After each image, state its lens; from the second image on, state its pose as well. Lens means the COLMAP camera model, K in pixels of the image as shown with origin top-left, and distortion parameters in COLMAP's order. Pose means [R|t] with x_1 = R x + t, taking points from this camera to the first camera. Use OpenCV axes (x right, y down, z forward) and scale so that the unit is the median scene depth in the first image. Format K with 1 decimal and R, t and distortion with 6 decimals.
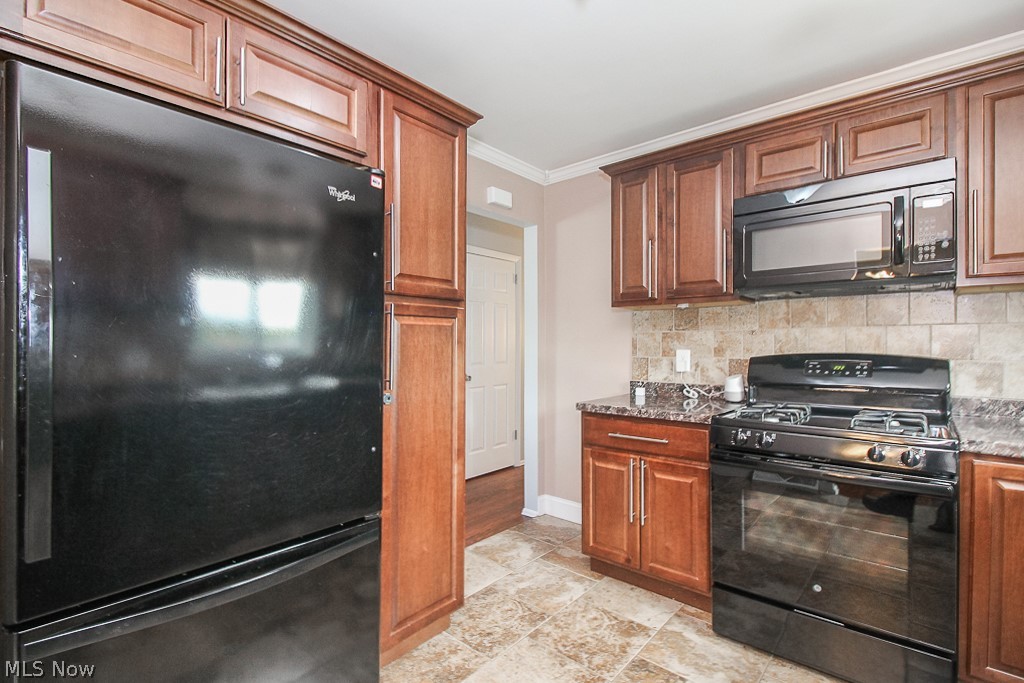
lens RADIAL K [[474.1, 0, 511.4], [0, 474.1, 344.6], [0, 0, 1]] dist [0.001224, 0.000021]
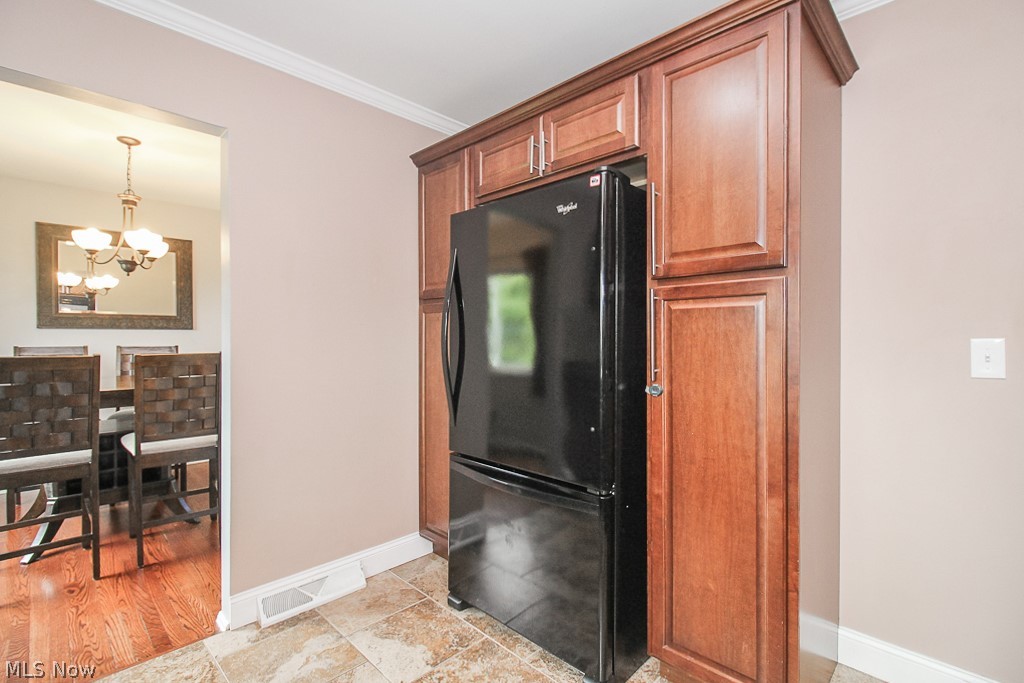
lens RADIAL K [[474.1, 0, 511.4], [0, 474.1, 339.8], [0, 0, 1]] dist [0.001224, 0.000021]
pose [[-0.074300, 0.000715, -0.997236, 0.655759], [0.000023, 1.000000, 0.000715, 0.012095], [0.997236, 0.000030, -0.074300, 0.734107]]
